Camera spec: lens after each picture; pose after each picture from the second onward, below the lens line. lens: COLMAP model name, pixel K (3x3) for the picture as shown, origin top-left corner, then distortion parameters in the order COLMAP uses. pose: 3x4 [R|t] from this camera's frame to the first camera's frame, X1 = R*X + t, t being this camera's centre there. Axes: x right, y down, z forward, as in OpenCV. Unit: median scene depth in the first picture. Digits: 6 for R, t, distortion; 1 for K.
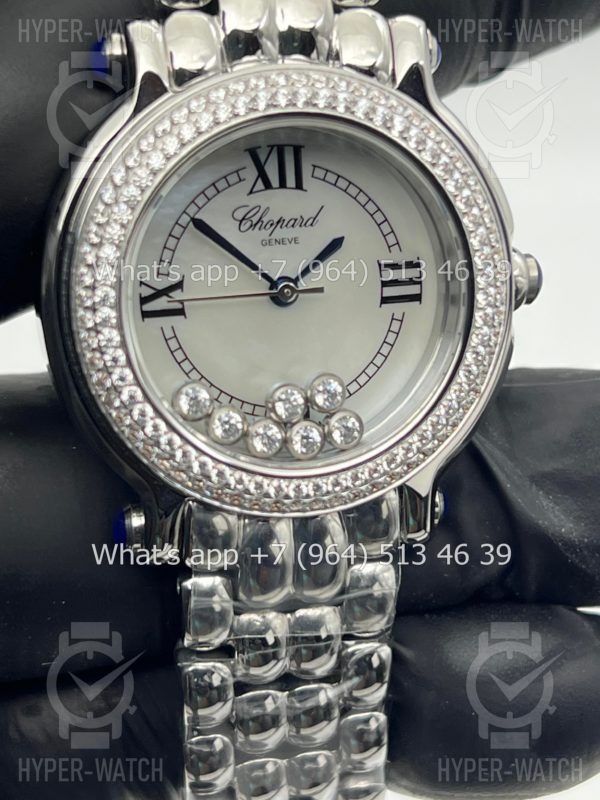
lens RADIAL K [[1843.6, 0, 300.0], [0, 1843.6, 400.0], [0, 0, 1]] dist [0.206151, 0.069736]
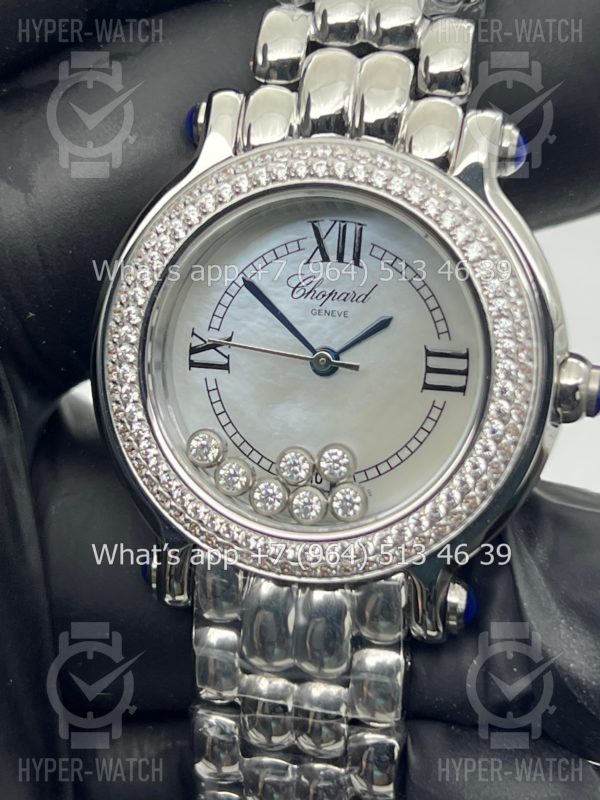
lens RADIAL K [[1843.6, 0, 300.0], [0, 1843.6, 400.0], [0, 0, 1]] dist [0.206151, 0.069736]
pose [[0.901400, 0.137580, -0.410547, 0.403265], [-0.181057, 0.981066, -0.068761, 0.034906], [0.393314, 0.136313, 0.909243, 0.071349]]
